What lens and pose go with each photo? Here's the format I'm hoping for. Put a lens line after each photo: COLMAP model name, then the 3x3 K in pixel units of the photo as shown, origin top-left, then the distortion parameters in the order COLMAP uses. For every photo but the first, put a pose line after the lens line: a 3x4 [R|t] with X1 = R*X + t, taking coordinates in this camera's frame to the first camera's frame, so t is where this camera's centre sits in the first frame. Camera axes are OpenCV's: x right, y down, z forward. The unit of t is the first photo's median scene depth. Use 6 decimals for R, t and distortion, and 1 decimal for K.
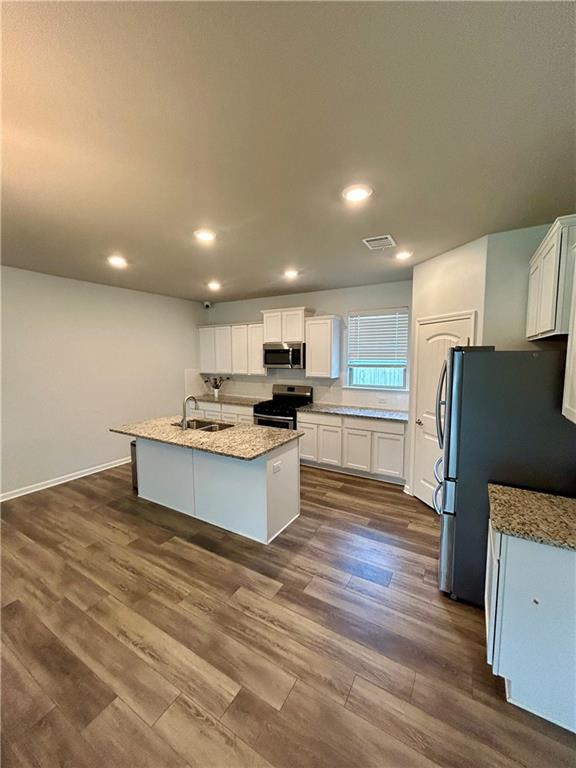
lens RADIAL K [[310.0, 0, 288.0], [0, 310.0, 384.0], [0, 0, 1]] dist [0.000388, 0.000084]
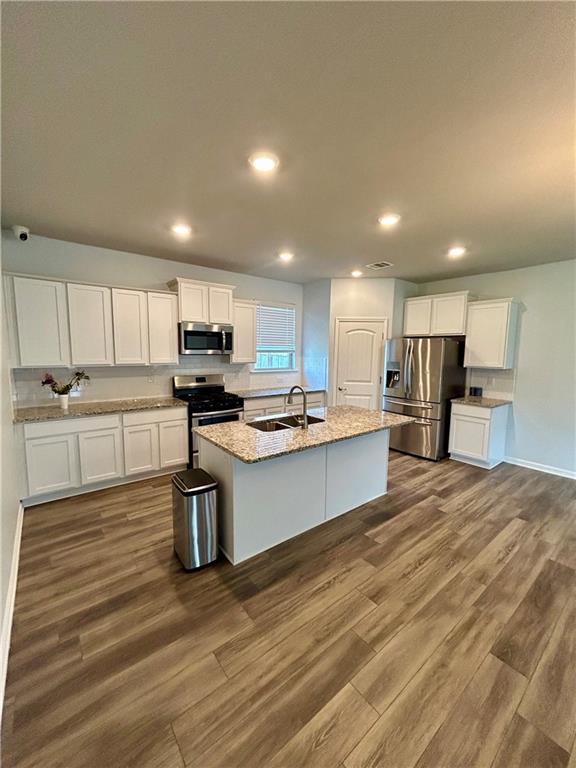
lens RADIAL K [[310.0, 0, 288.0], [0, 310.0, 384.0], [0, 0, 1]] dist [0.000388, 0.000084]
pose [[0.353148, -0.099842, 0.930225, -1.269678], [0.070574, 0.994299, 0.079927, -0.040182], [-0.932902, 0.037424, 0.358181, 0.875413]]
